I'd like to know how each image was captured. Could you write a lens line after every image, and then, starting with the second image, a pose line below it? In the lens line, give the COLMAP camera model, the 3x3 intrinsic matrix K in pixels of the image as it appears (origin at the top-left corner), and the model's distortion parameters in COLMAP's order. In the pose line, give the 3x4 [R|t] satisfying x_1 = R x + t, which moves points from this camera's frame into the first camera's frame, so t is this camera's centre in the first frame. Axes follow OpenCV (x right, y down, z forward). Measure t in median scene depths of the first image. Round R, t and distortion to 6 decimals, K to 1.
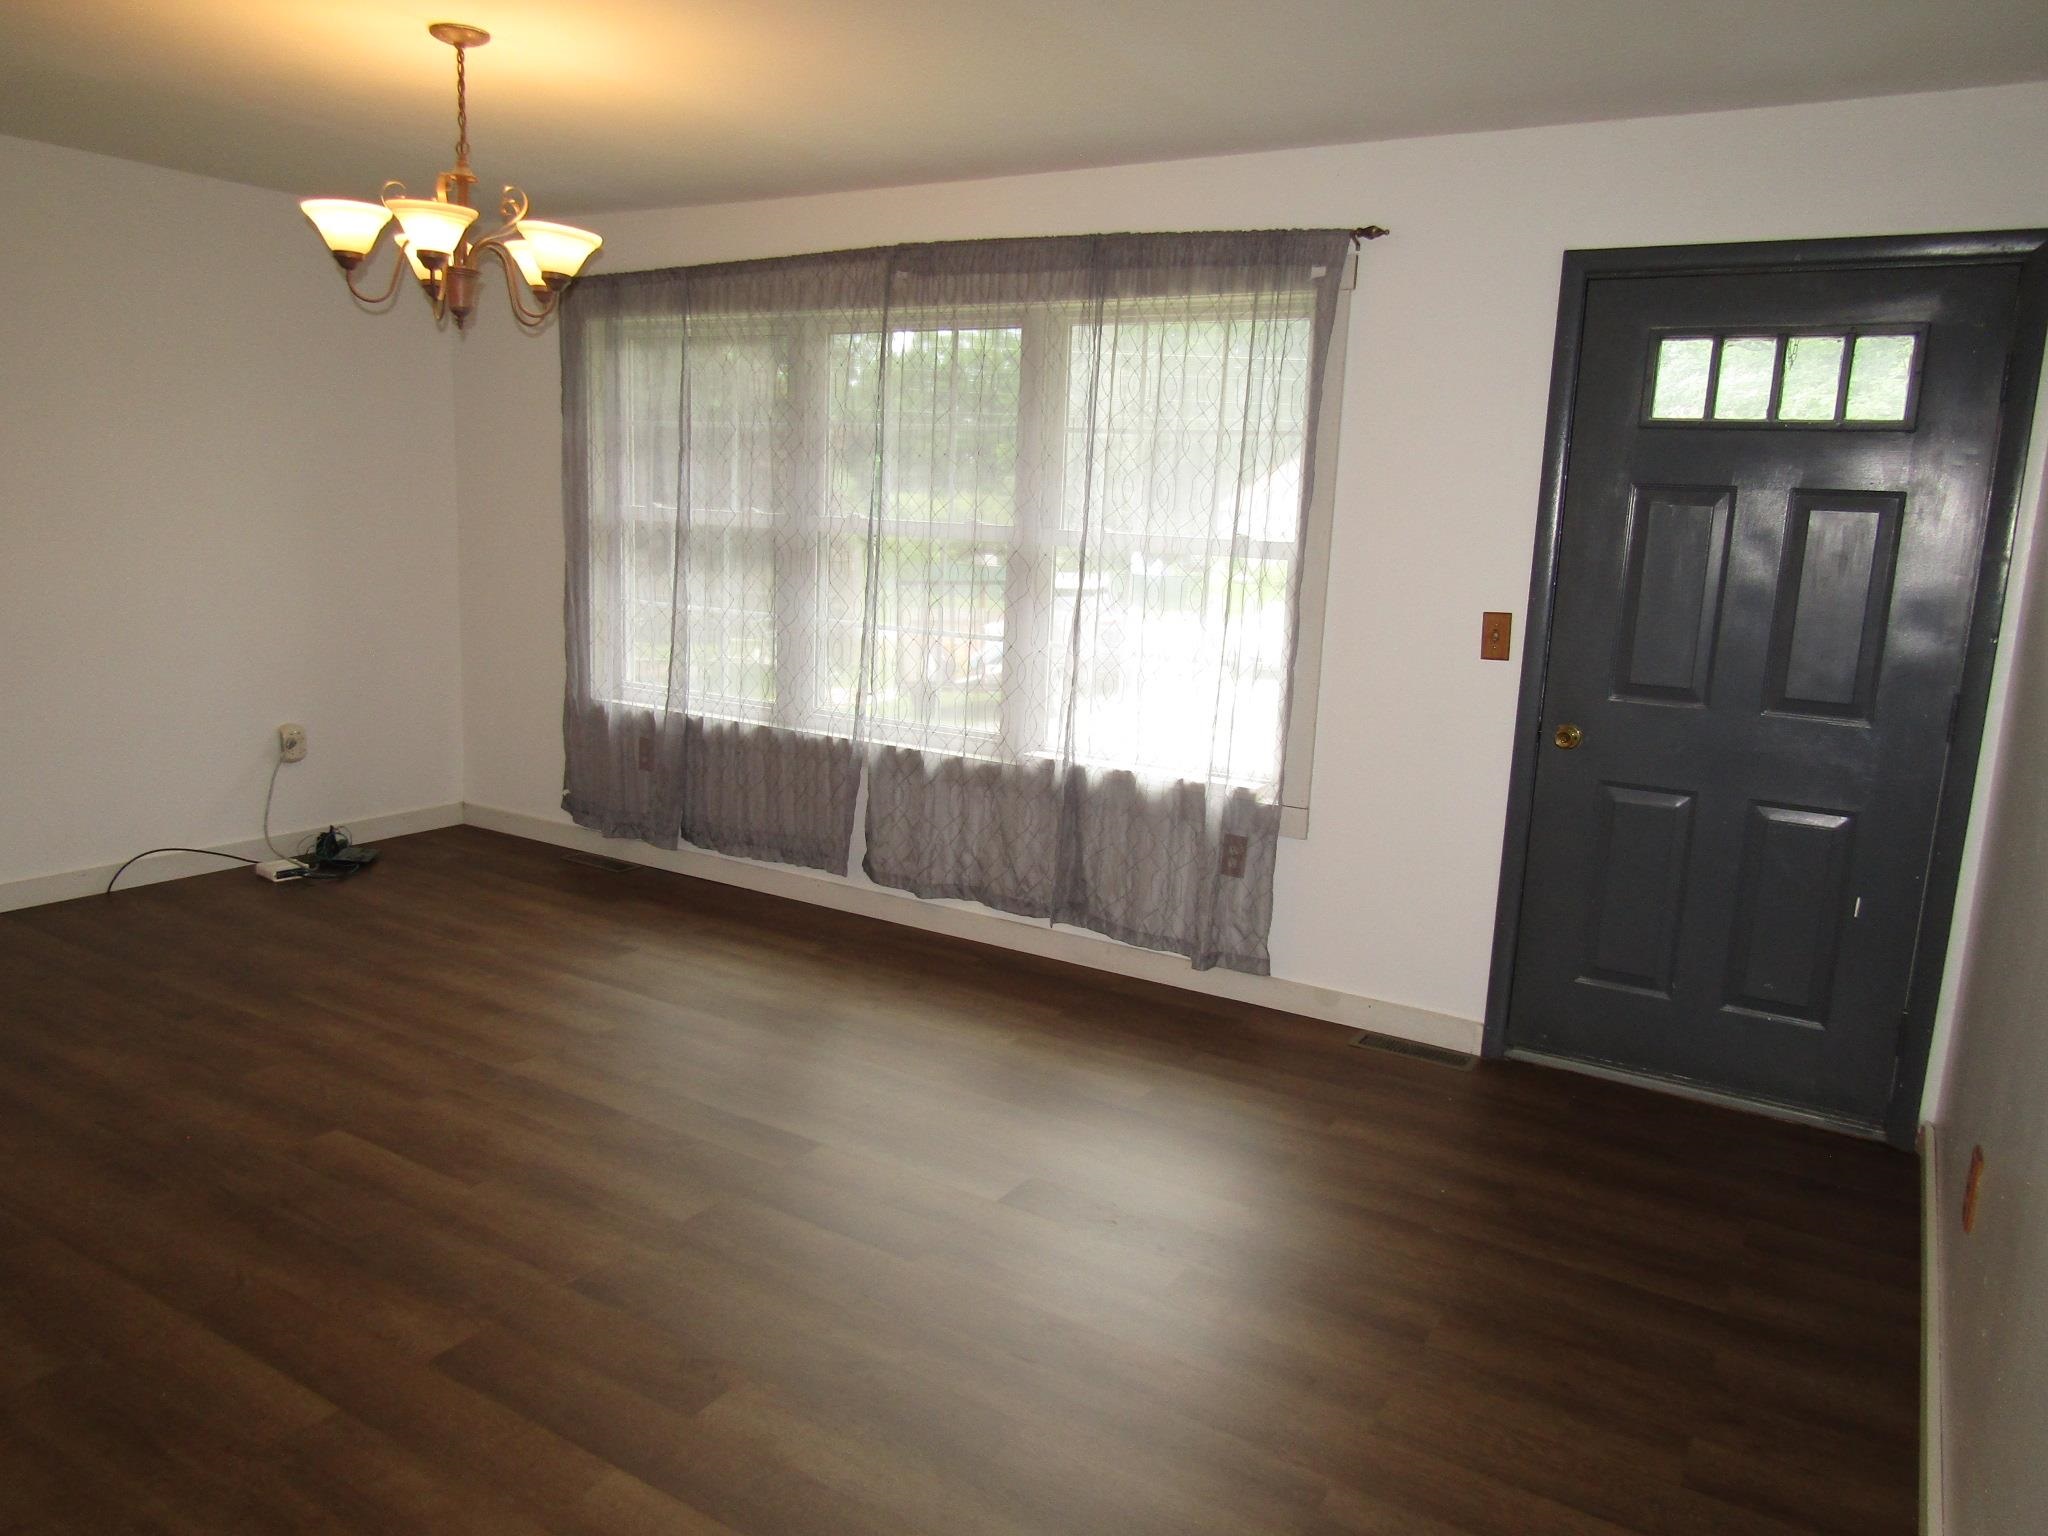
lens RADIAL K [[1475.1, 0, 1024.0], [0, 1475.1, 768.0], [0, 0, 1]] dist [-0.006981, 0.000871]
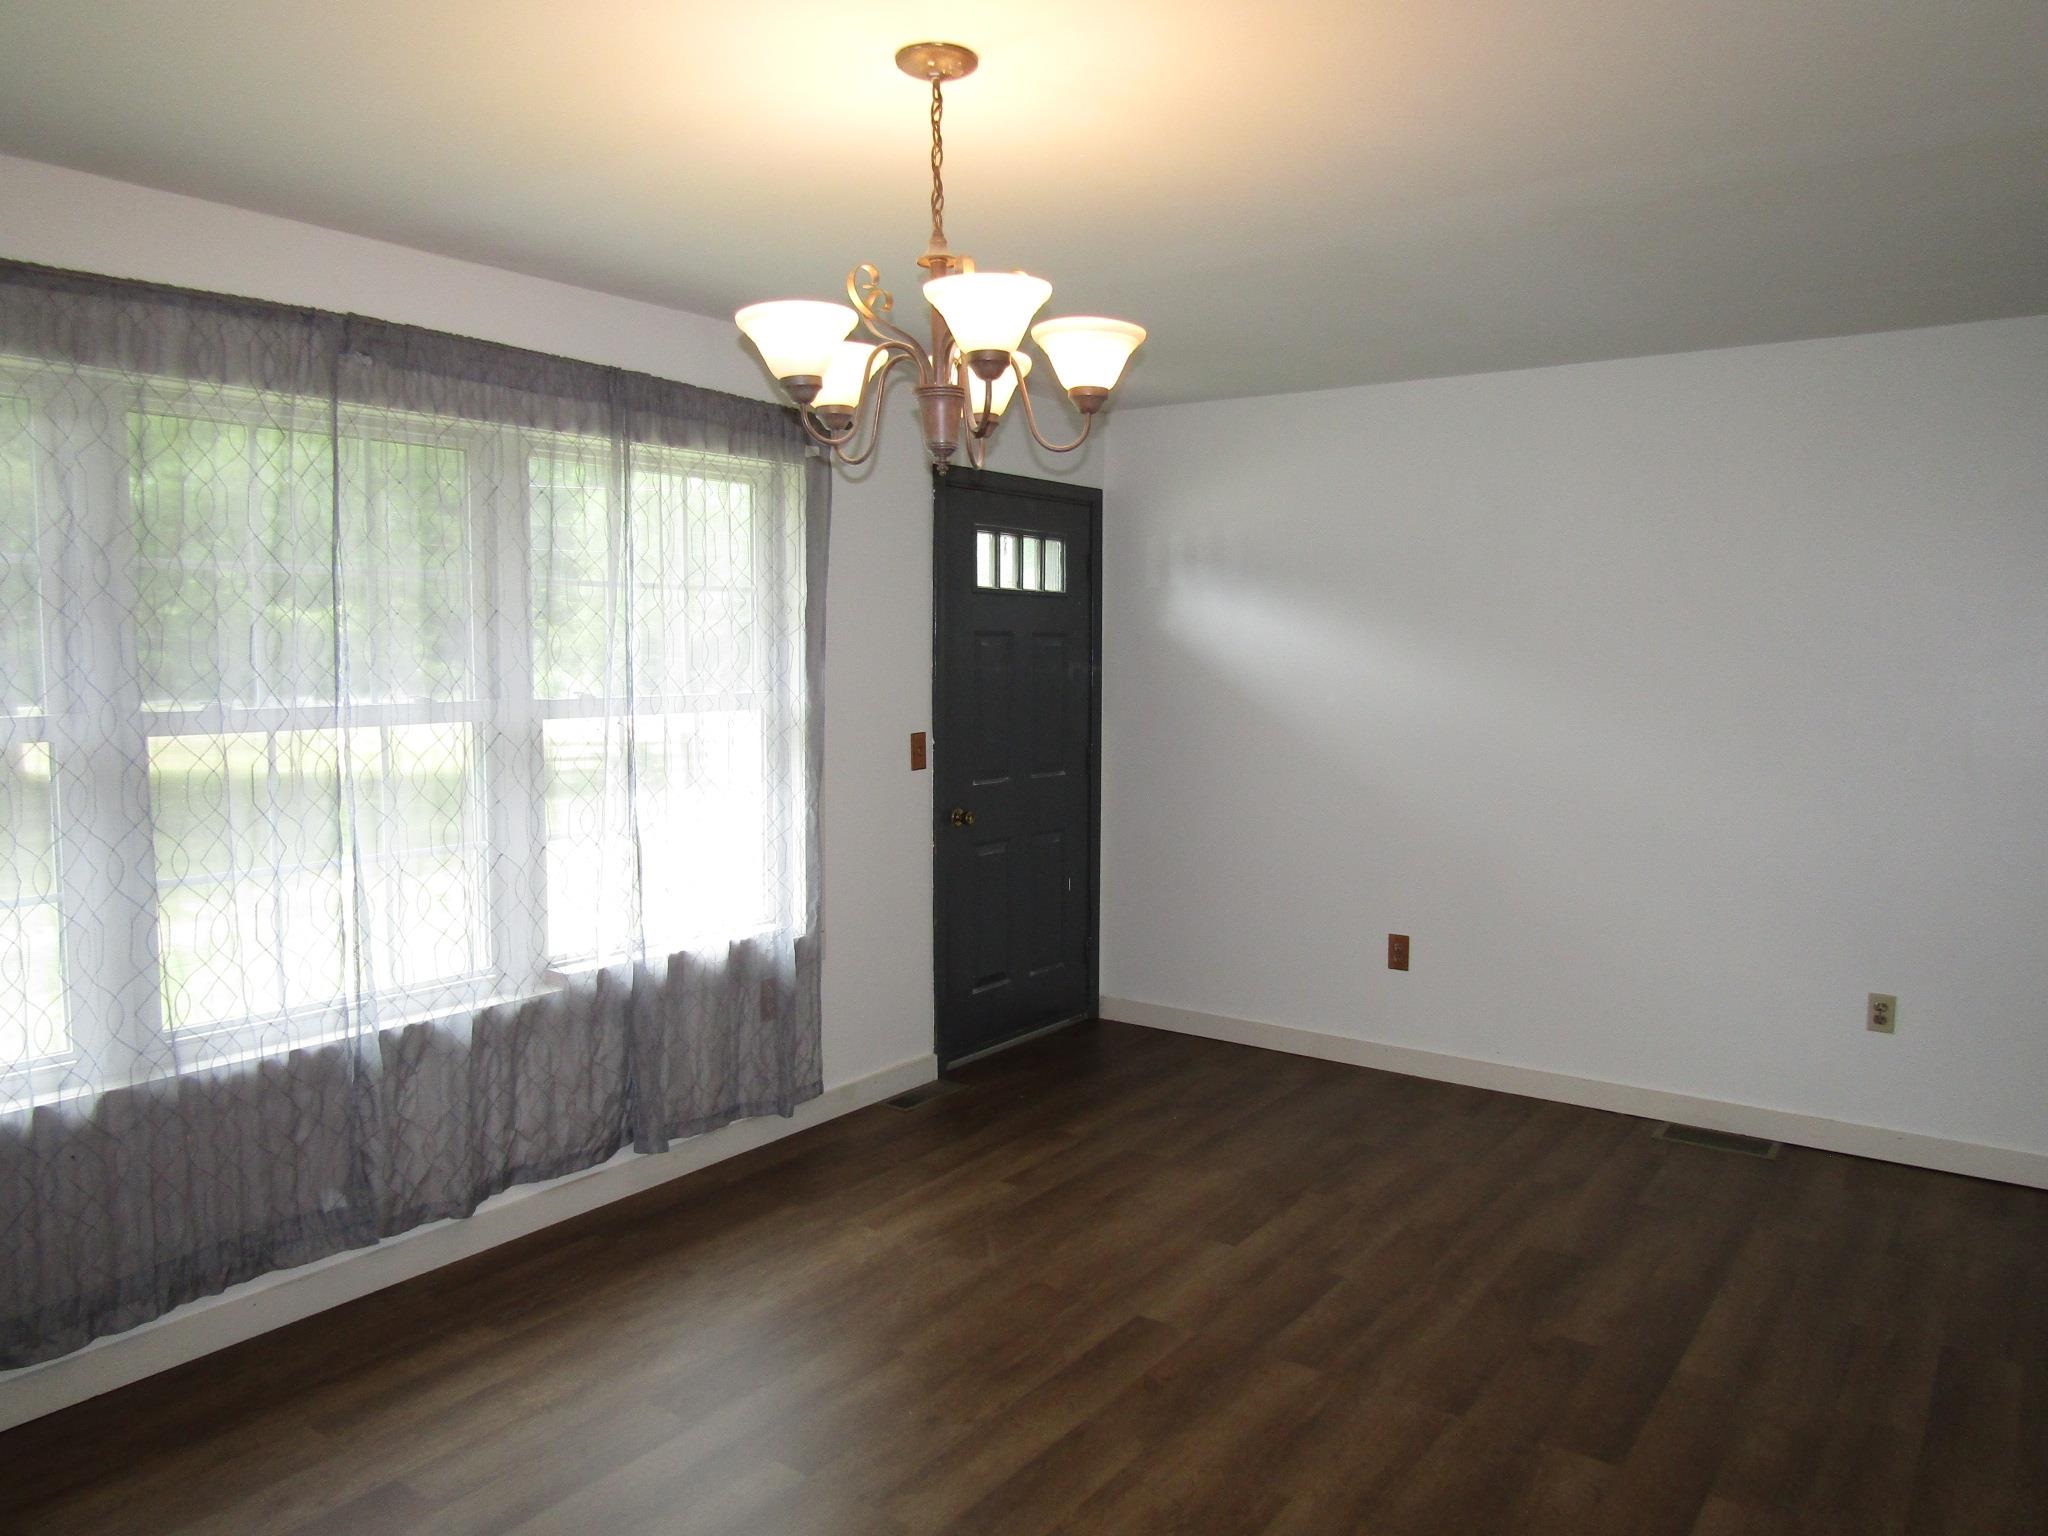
lens RADIAL K [[1471.1, 0, 1021.0], [0, 1471.1, 776.2], [0, 0, 1]] dist [-0.005293, 0.003496]
pose [[0.064907, -0.130046, 0.989381, -0.849888], [0.181068, 0.976548, 0.116481, -0.182203], [-0.981326, 0.171585, 0.086932, 0.730568]]
